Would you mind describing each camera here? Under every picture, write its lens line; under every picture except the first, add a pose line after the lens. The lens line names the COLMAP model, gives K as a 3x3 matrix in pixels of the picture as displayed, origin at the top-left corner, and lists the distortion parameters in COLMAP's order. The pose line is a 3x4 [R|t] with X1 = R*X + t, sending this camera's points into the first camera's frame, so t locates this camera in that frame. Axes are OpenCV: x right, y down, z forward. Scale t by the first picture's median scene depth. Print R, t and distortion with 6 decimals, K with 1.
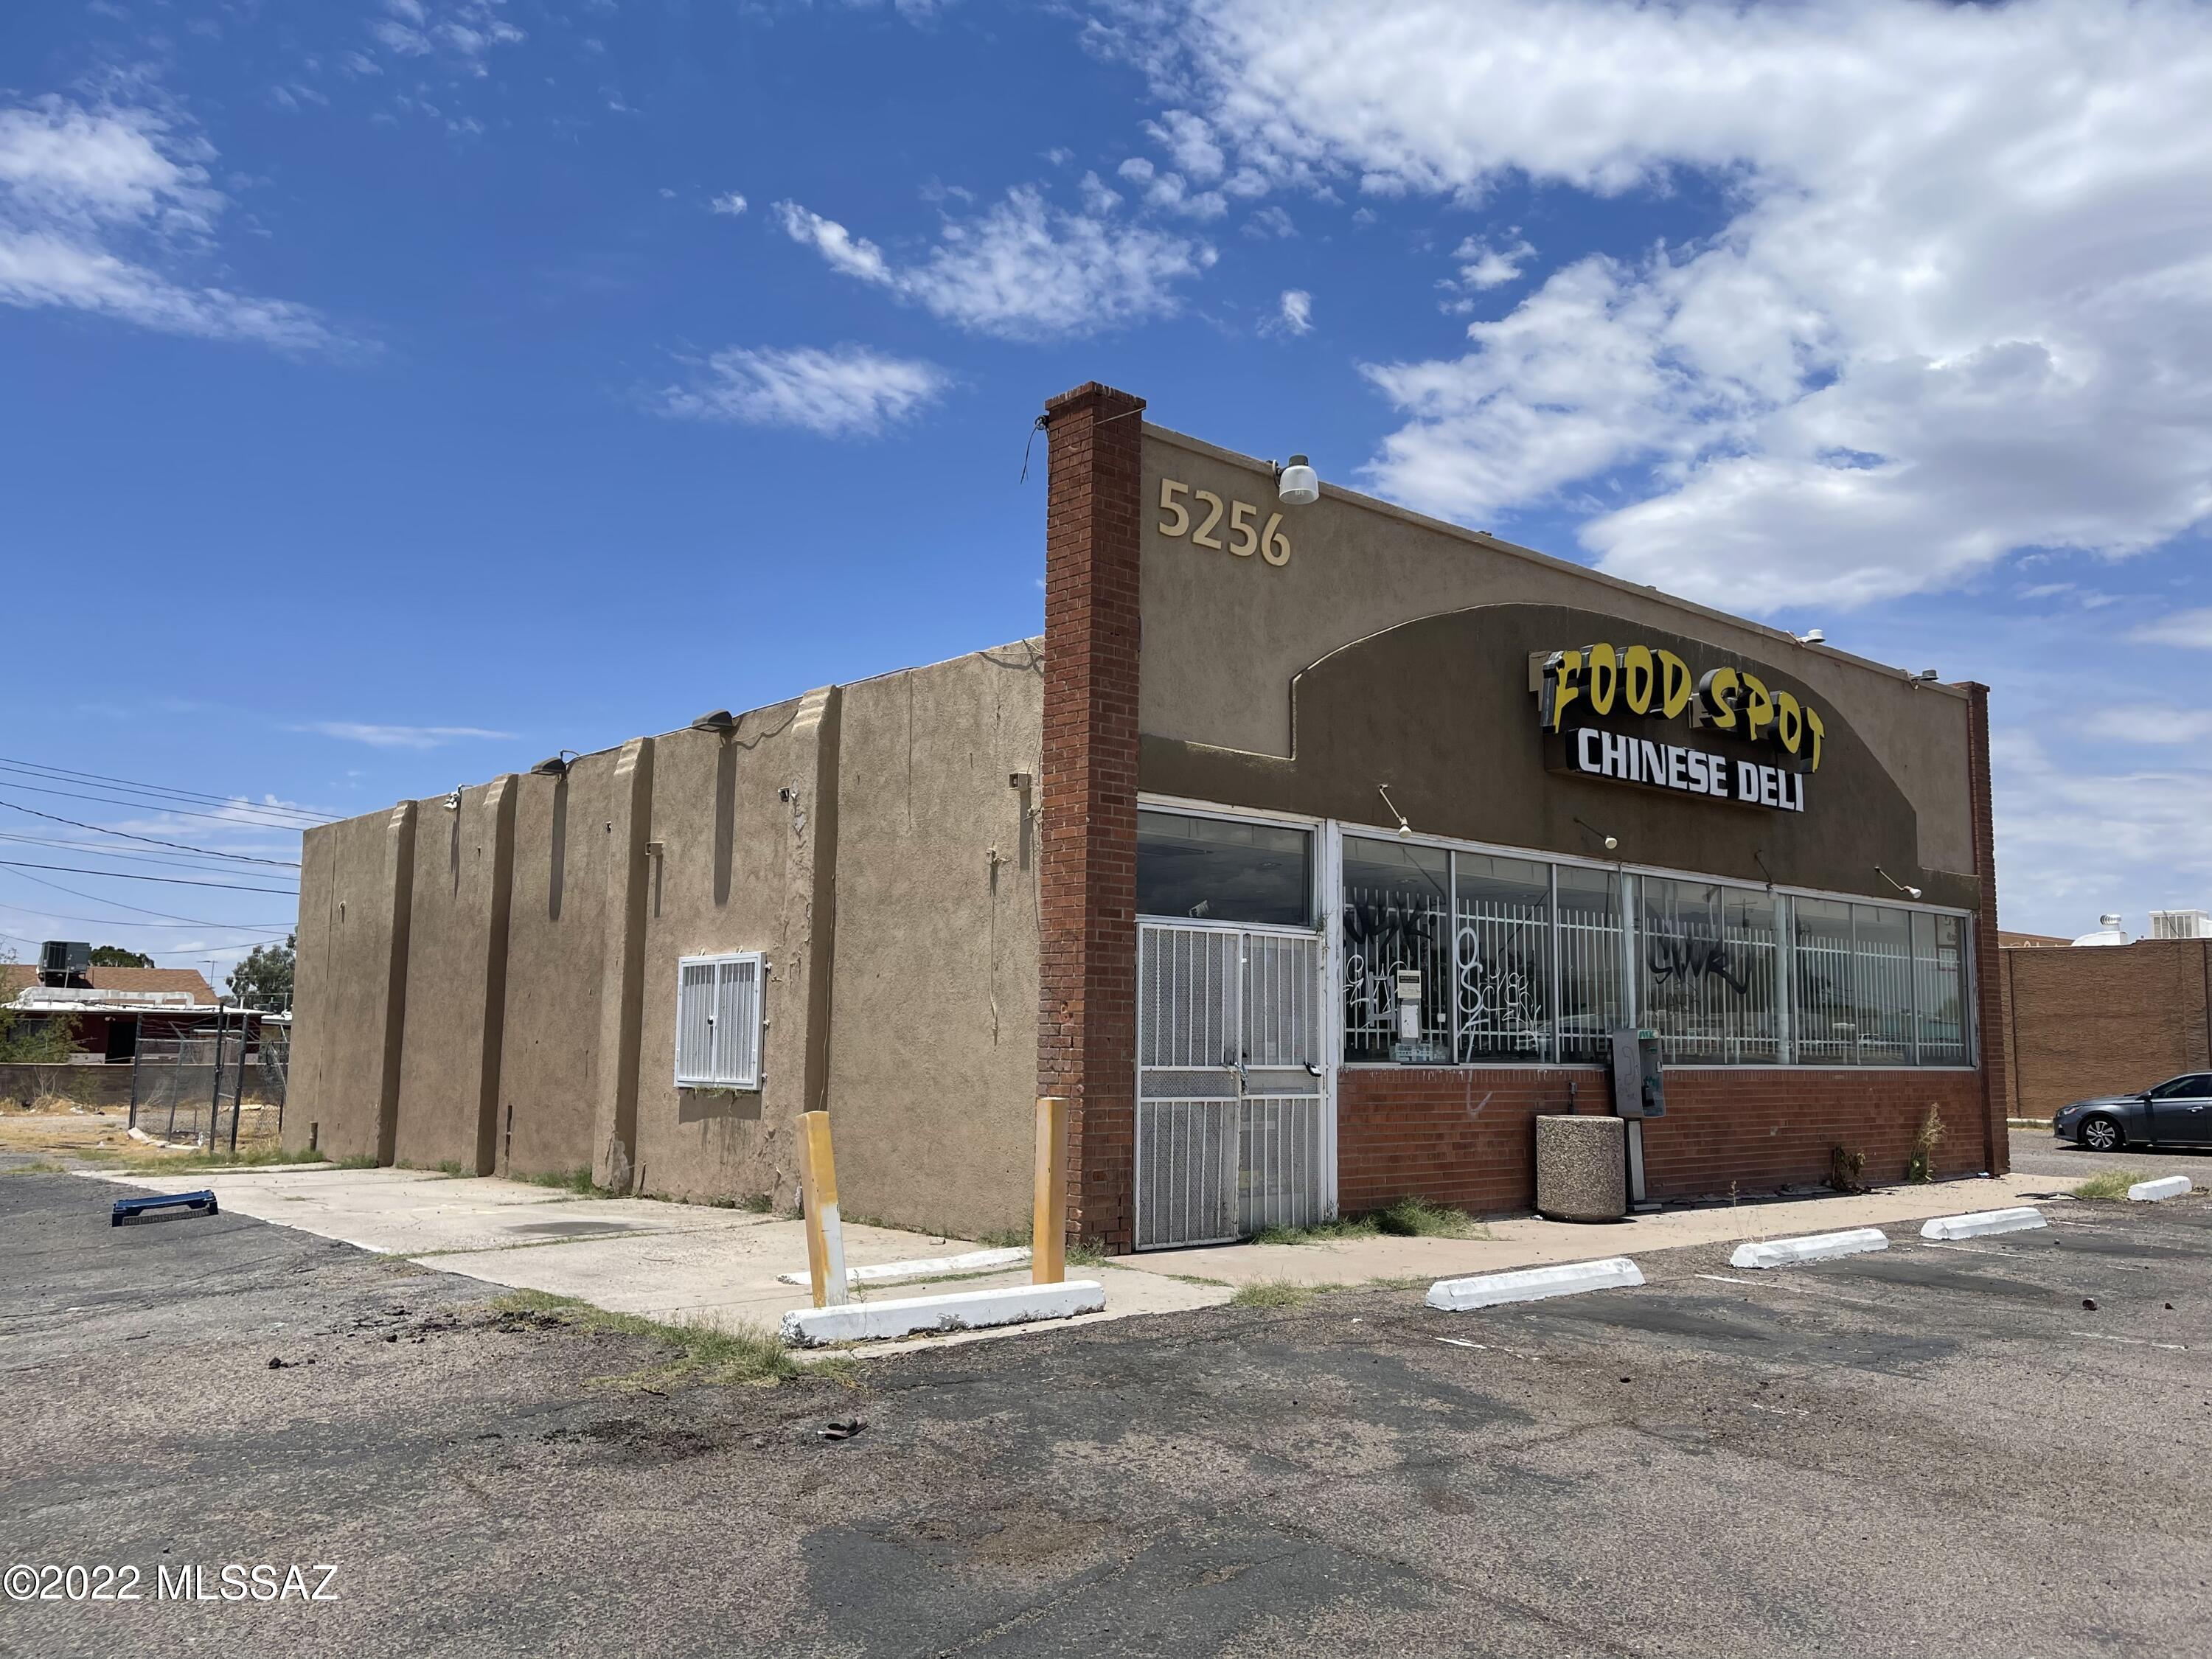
lens RADIAL K [[1687.1, 0, 1129.3], [0, 1687.1, 812.1], [0, 0, 1]] dist [0.029762, -0.030854]
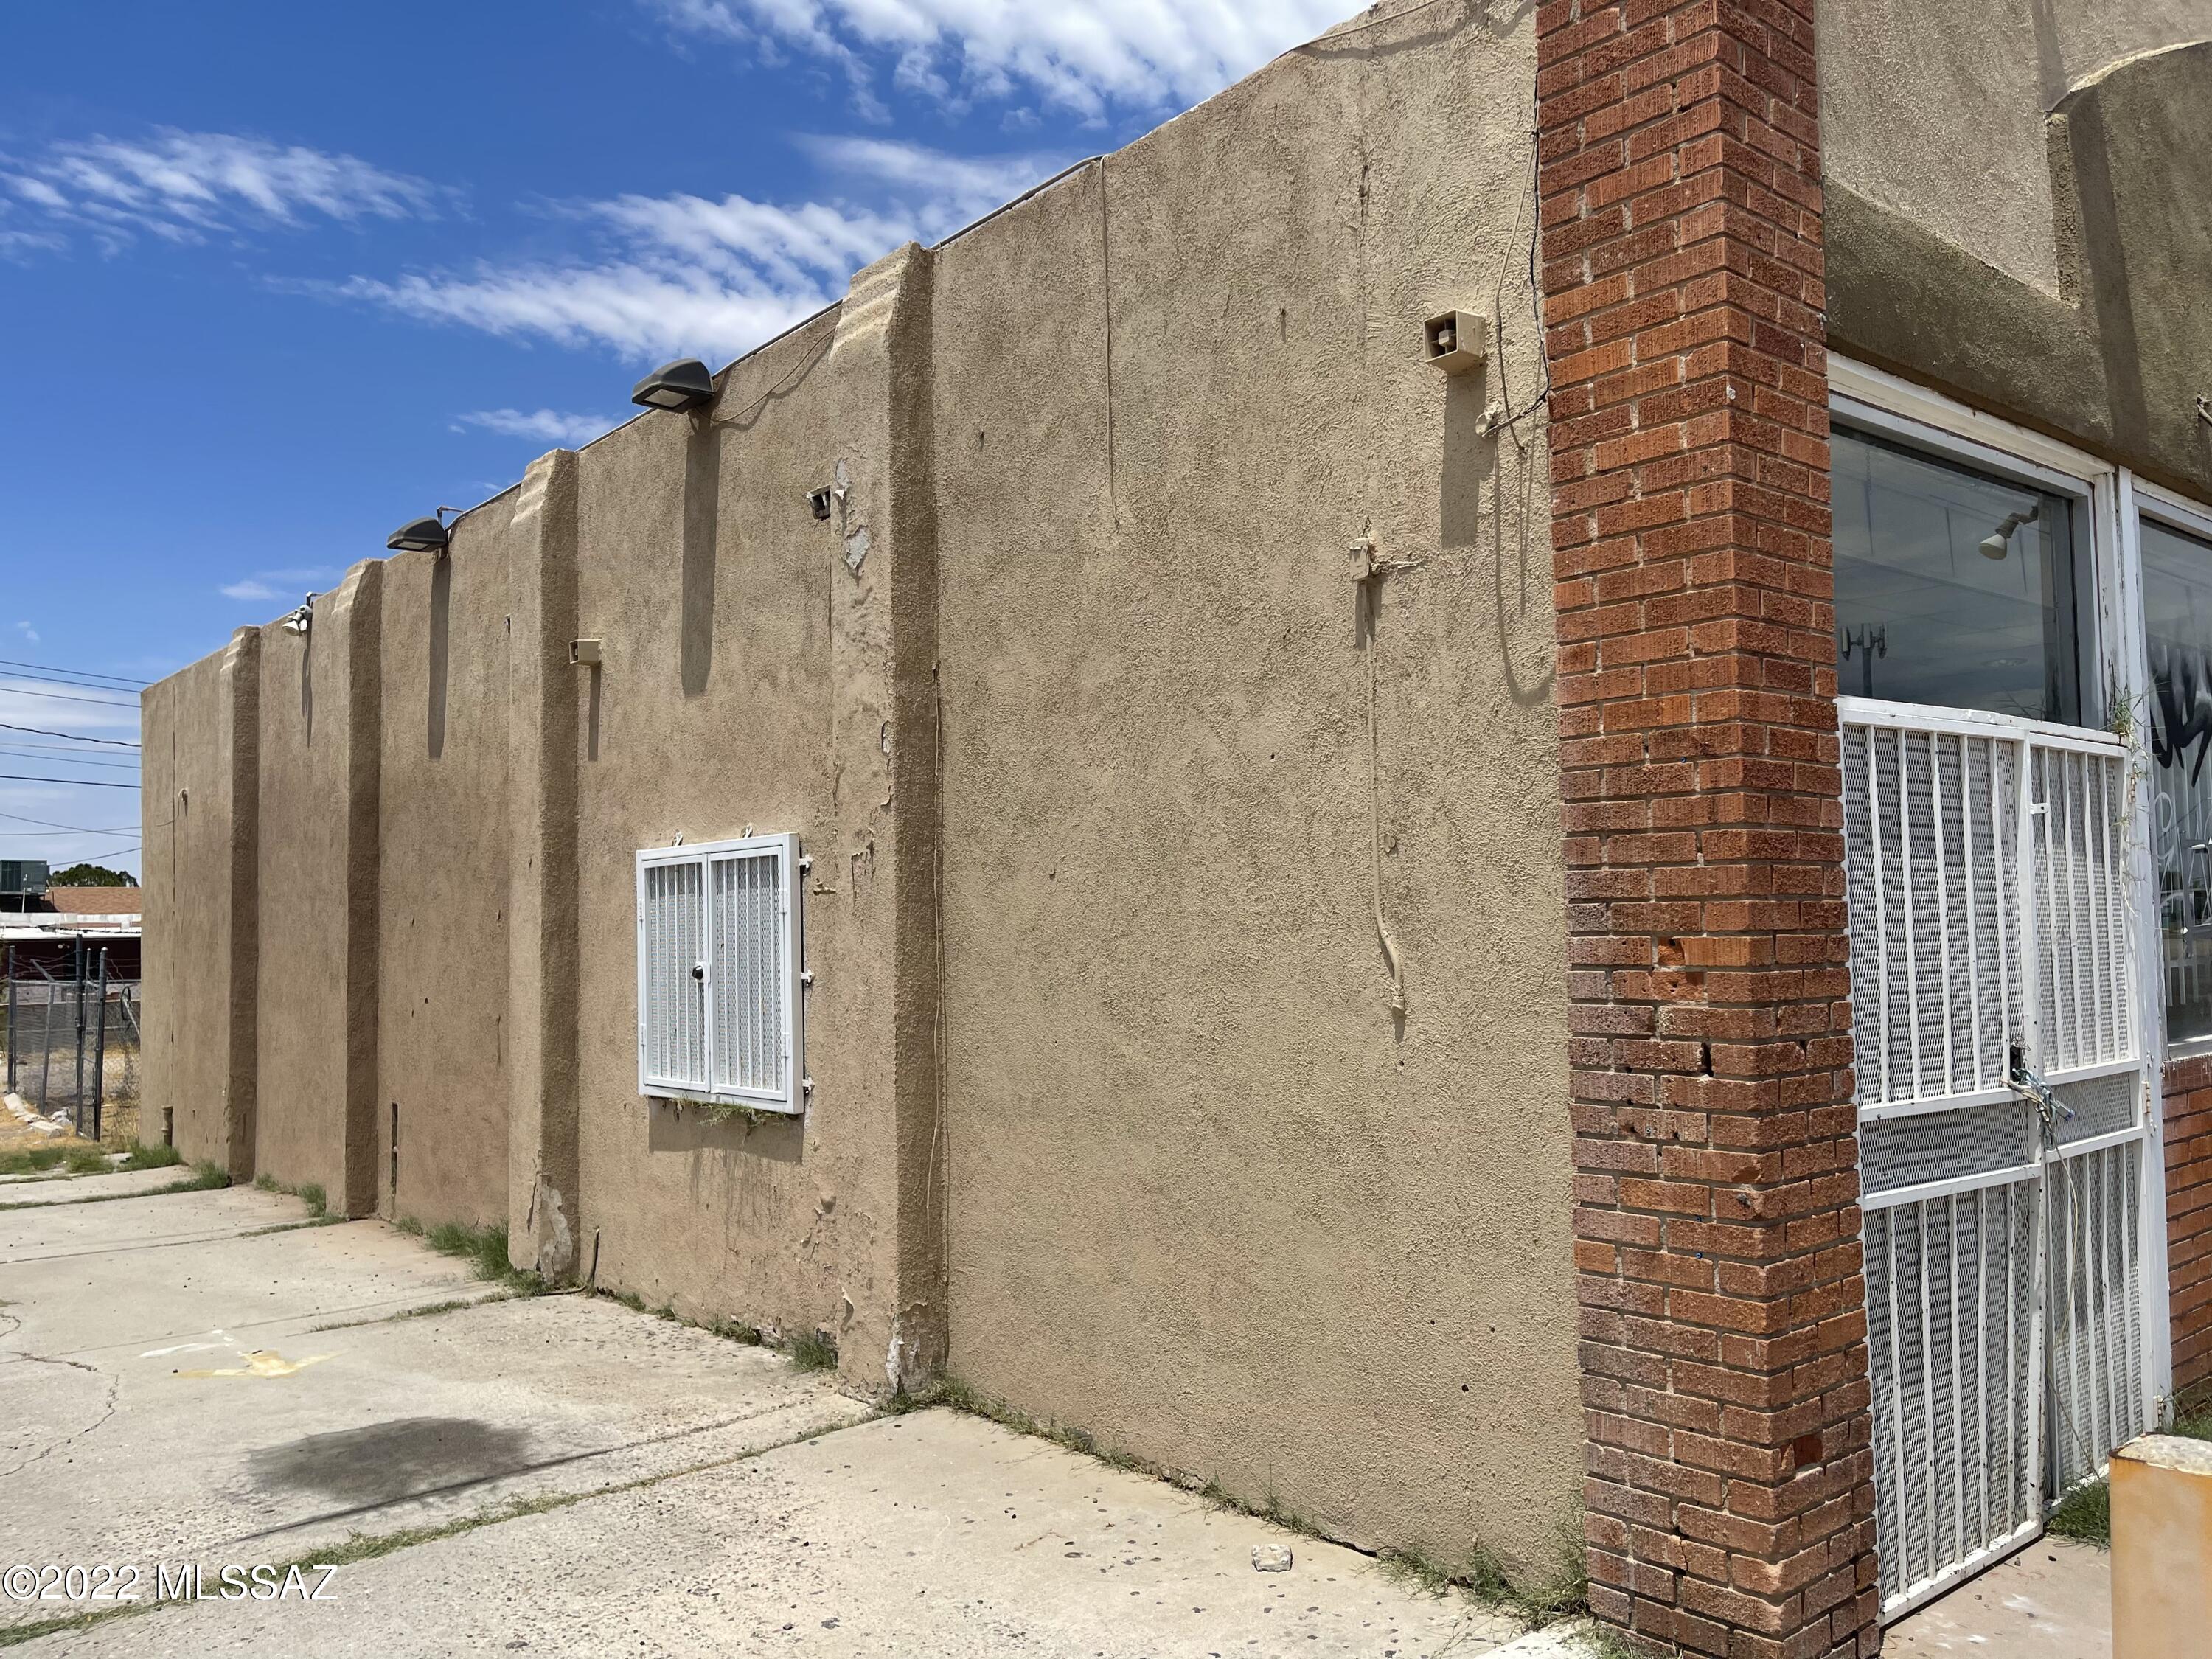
lens RADIAL K [[1687.1, 0, 1103.3], [0, 1687.1, 848.6], [0, 0, 1]] dist [0.029762, -0.030854]
pose [[0.998859, -0.030256, -0.036946, -0.110667], [0.033350, 0.995719, 0.086211, 0.048827], [0.034179, -0.087345, 0.995592, 0.523900]]
